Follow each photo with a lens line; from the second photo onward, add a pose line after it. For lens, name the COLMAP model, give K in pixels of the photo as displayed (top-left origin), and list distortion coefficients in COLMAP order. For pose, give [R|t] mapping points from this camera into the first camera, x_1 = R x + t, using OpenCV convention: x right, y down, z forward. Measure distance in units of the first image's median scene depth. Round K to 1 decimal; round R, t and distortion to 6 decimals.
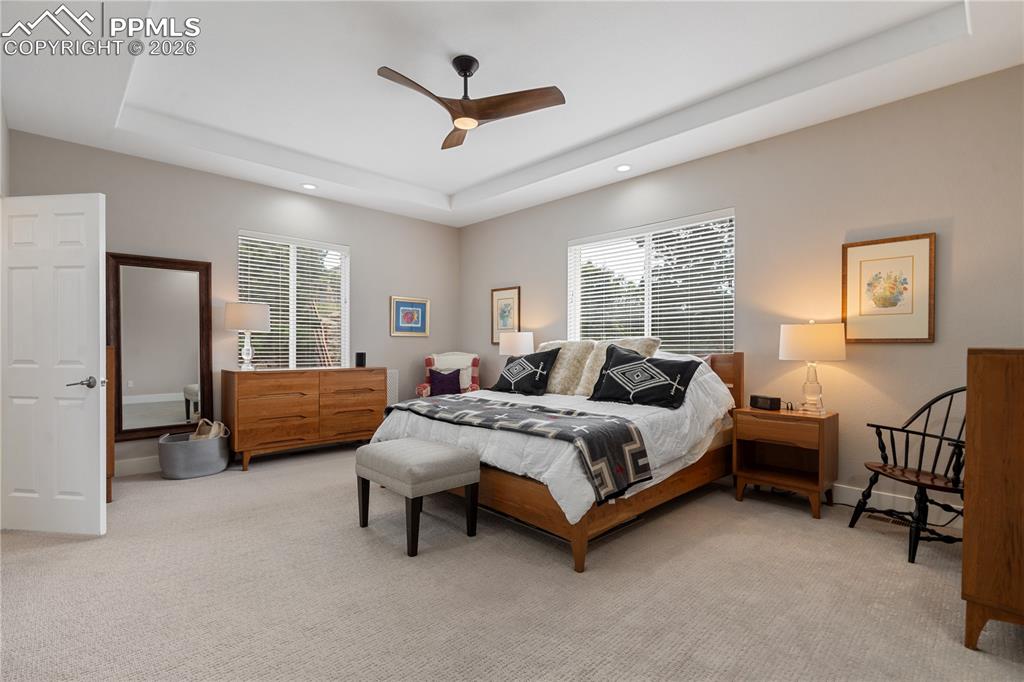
lens RADIAL K [[471.4, 0, 508.5], [0, 471.4, 336.6], [0, 0, 1]] dist [-0.000495, 0.000215]
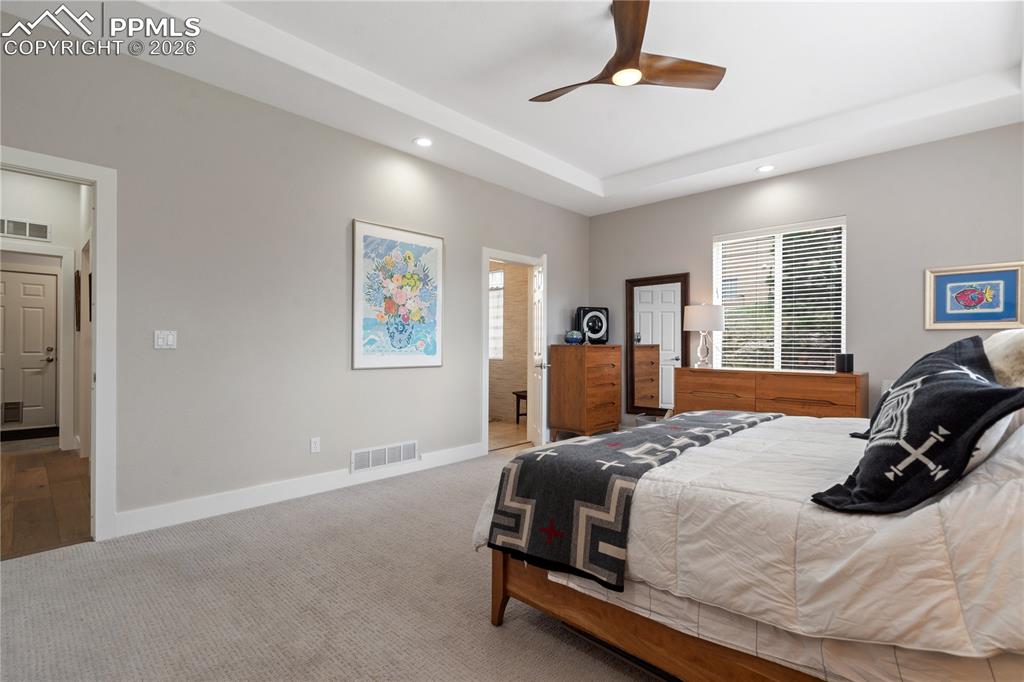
lens RADIAL K [[471.4, 0, 508.5], [0, 471.4, 336.6], [0, 0, 1]] dist [-0.000495, 0.000215]
pose [[0.041991, -0.019072, -0.998936, 0.454816], [0.017275, 0.999682, -0.018360, 0.011553], [0.998969, -0.016486, 0.042308, 0.465970]]
